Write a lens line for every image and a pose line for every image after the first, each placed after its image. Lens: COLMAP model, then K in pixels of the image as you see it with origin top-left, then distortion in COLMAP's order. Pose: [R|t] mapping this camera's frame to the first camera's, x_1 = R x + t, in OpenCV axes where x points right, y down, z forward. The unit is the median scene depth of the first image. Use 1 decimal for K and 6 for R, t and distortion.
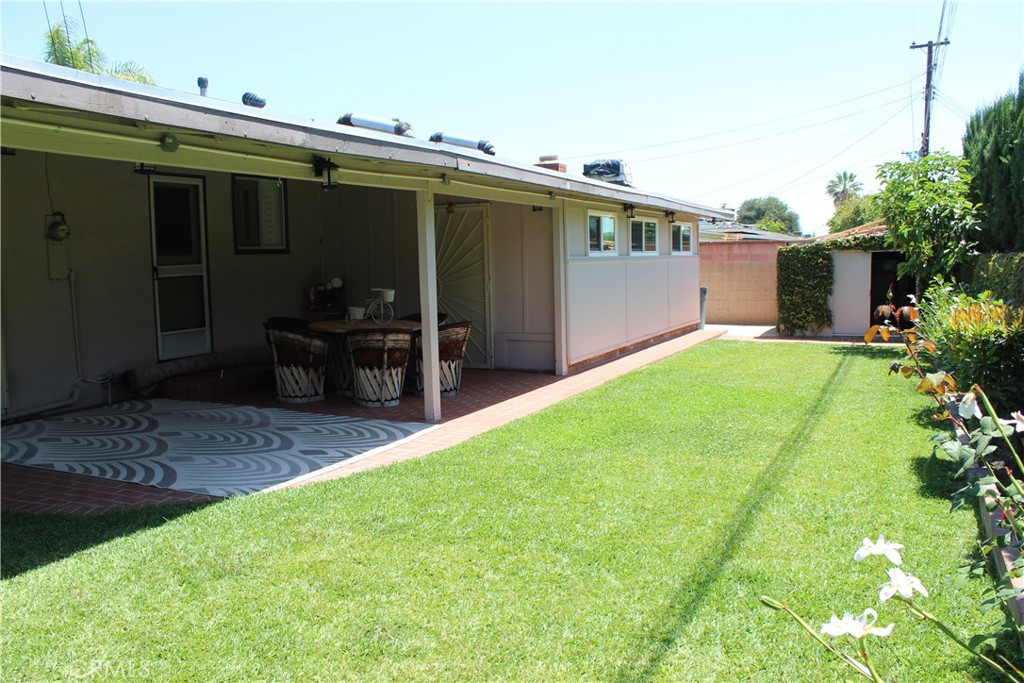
lens RADIAL K [[865.4, 0, 512.0], [0, 865.4, 341.5], [0, 0, 1]] dist [-0.173038, 0.154521]
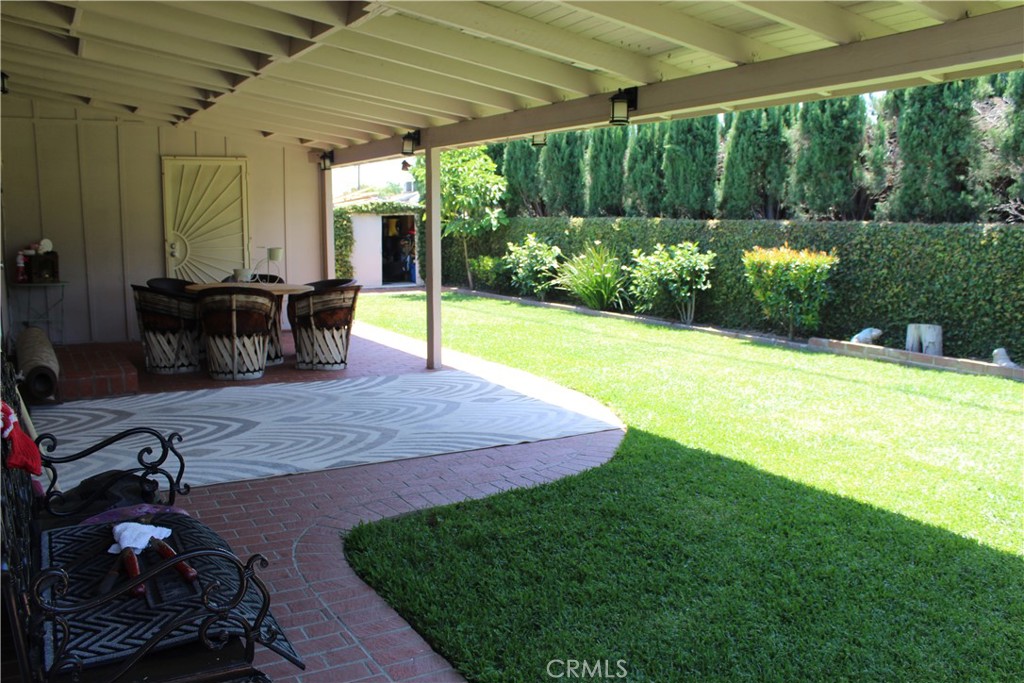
lens RADIAL K [[865.4, 0, 512.0], [0, 865.4, 341.5], [0, 0, 1]] dist [-0.173038, 0.154521]
pose [[0.572127, -0.095809, 0.814550, -0.690213], [0.064705, 0.995331, 0.071625, -0.008510], [-0.817609, 0.011727, 0.575655, 0.246957]]
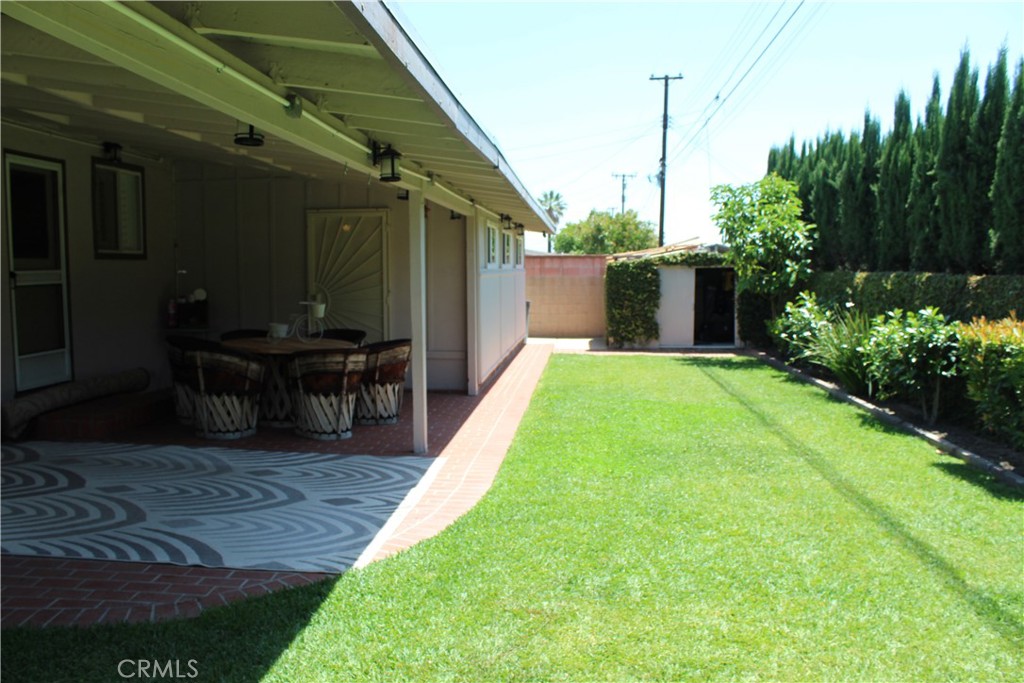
lens RADIAL K [[857.8, 0, 512.0], [0, 857.8, 341.5], [0, 0, 1]] dist [-0.166092, 0.160819]
pose [[0.939350, -0.009885, 0.342817, -0.233502], [0.014561, 0.999833, -0.011068, -0.008434], [-0.342650, 0.015389, 0.939337, 0.115408]]
